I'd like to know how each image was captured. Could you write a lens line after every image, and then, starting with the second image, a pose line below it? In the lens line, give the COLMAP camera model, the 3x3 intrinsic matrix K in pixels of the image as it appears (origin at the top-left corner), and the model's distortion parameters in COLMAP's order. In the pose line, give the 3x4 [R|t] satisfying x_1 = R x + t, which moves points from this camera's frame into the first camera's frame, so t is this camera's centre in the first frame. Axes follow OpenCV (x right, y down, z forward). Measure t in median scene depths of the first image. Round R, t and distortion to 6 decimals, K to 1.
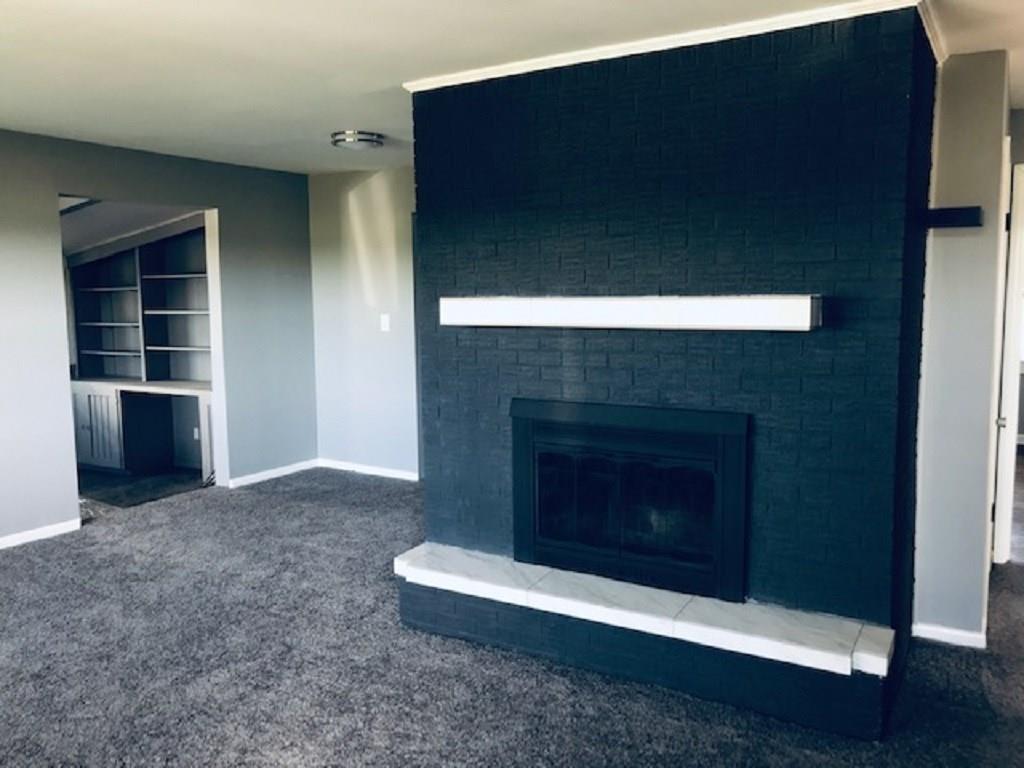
lens RADIAL K [[853.2, 0, 512.0], [0, 853.2, 384.0], [0, 0, 1]] dist [0.003795, 0.002134]
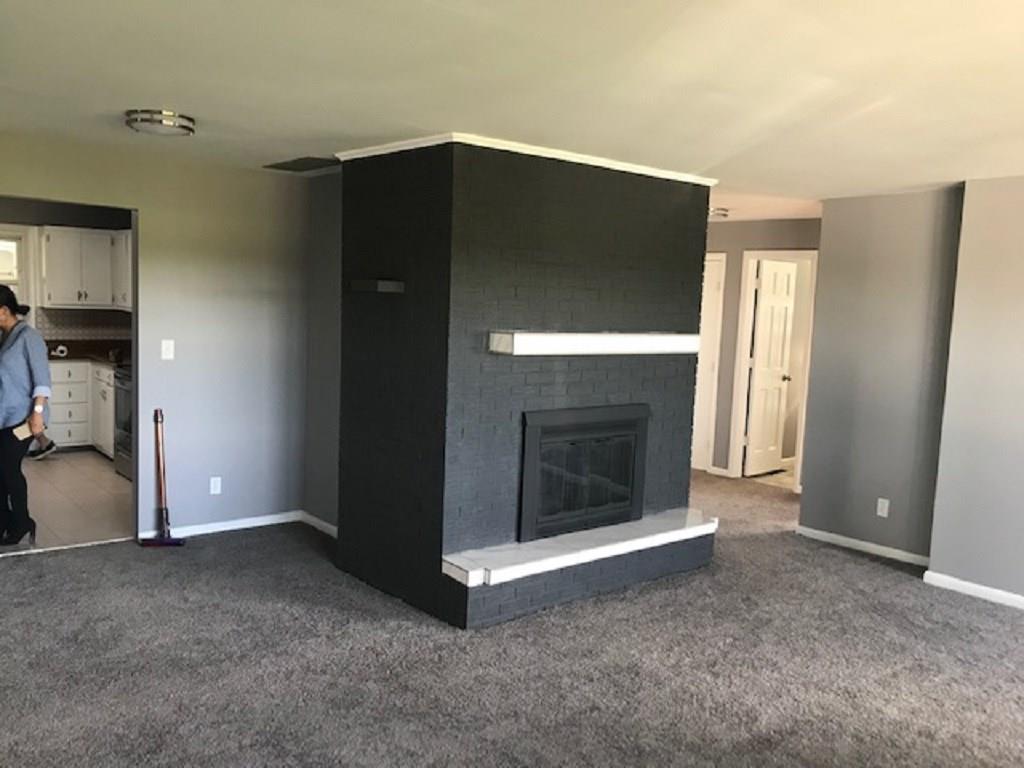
lens RADIAL K [[853.2, 0, 512.0], [0, 853.2, 384.0], [0, 0, 1]] dist [0.003795, 0.002134]
pose [[0.321529, -0.067997, 0.944455, -0.918057], [0.056975, 0.997000, 0.052384, -0.070263], [-0.945184, 0.036967, 0.324439, 0.474548]]
